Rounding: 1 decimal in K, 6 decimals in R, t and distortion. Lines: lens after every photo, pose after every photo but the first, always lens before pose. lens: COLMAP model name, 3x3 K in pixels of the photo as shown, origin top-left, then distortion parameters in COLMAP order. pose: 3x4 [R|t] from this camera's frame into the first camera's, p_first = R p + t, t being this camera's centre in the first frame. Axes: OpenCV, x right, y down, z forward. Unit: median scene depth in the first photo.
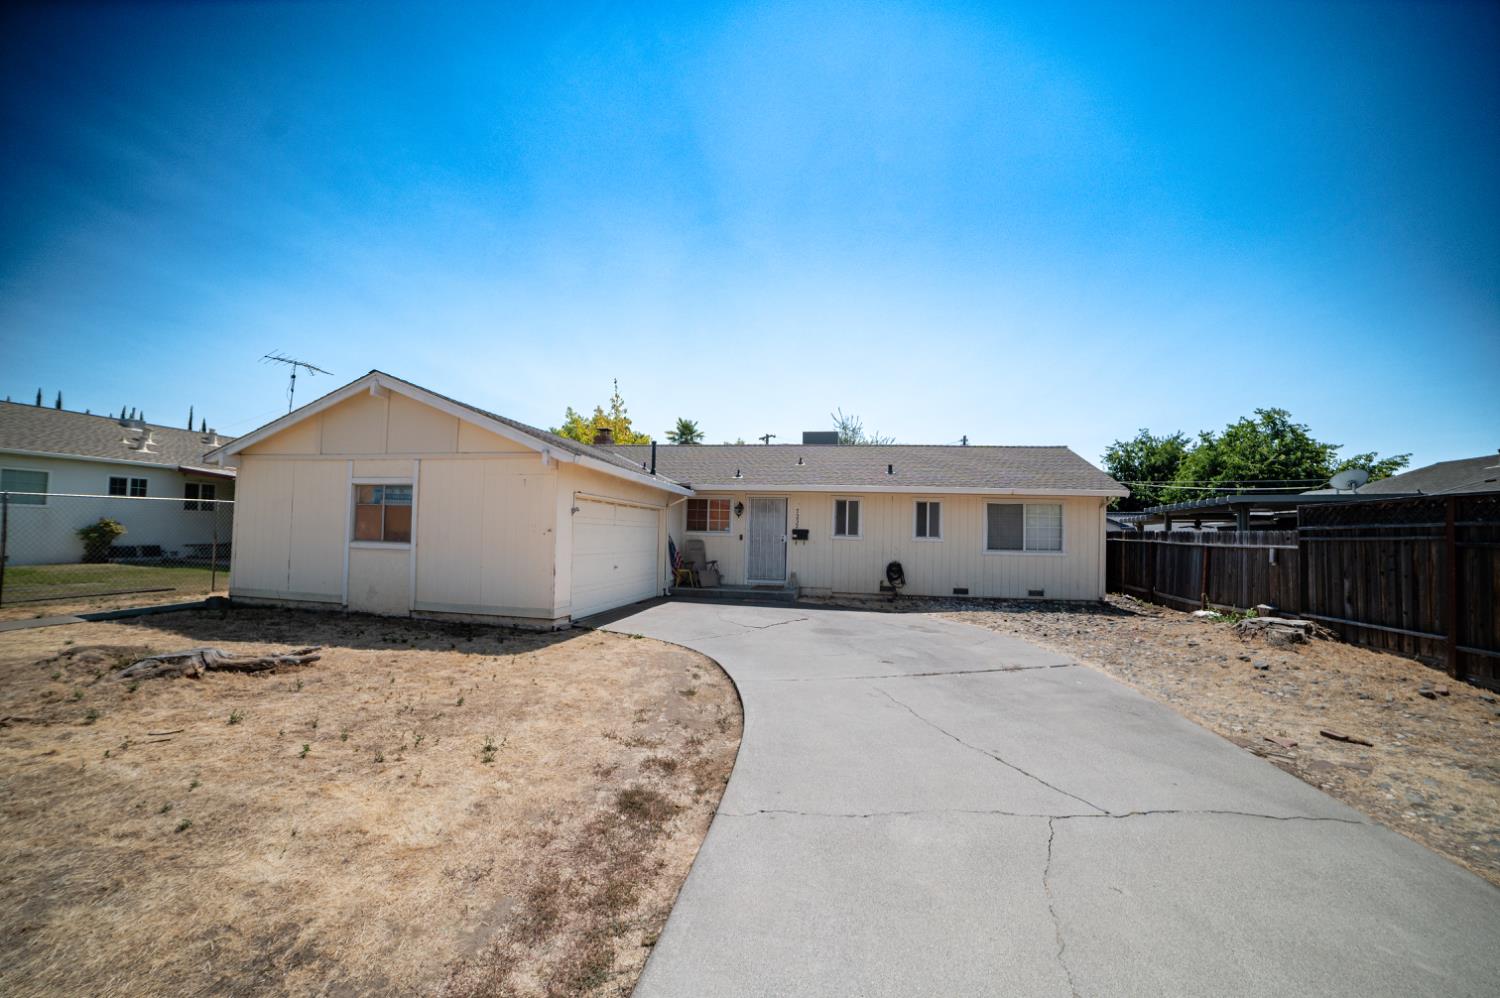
lens RADIAL K [[602.0, 0, 743.1], [0, 602.0, 508.8], [0, 0, 1]] dist [-0.059004, 0.010865]
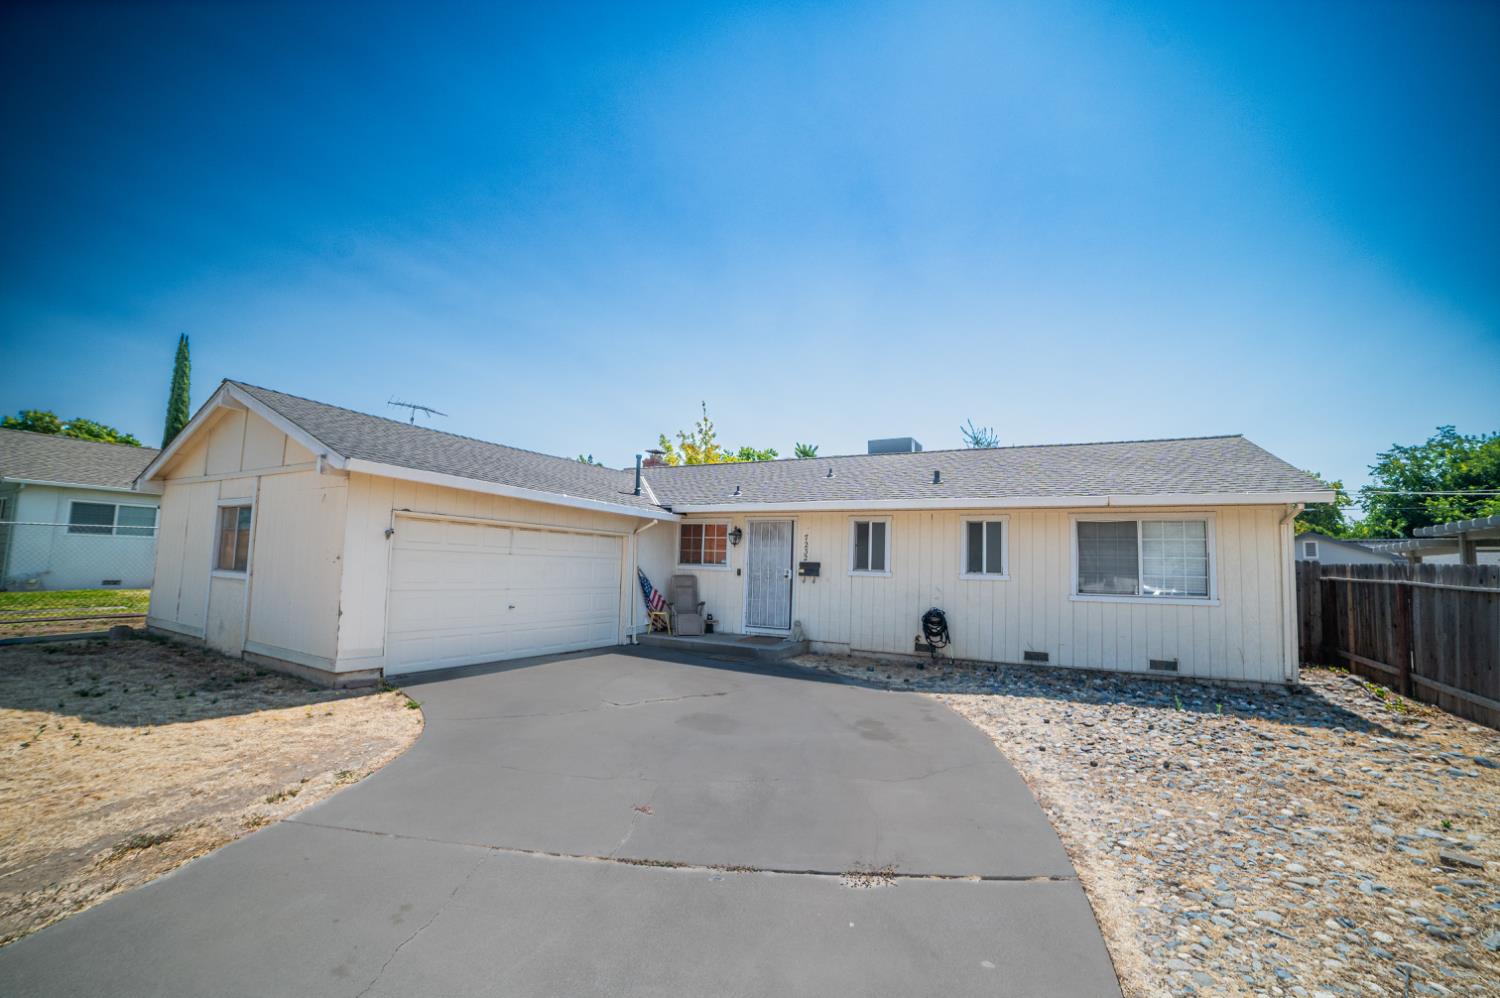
lens RADIAL K [[602.0, 0, 747.2], [0, 602.0, 504.9], [0, 0, 1]] dist [-0.059004, 0.010865]
pose [[0.952305, -0.026546, -0.303990, 0.252624], [0.006368, 0.997721, -0.067179, 0.013392], [0.305080, 0.062039, 0.950304, 0.267761]]
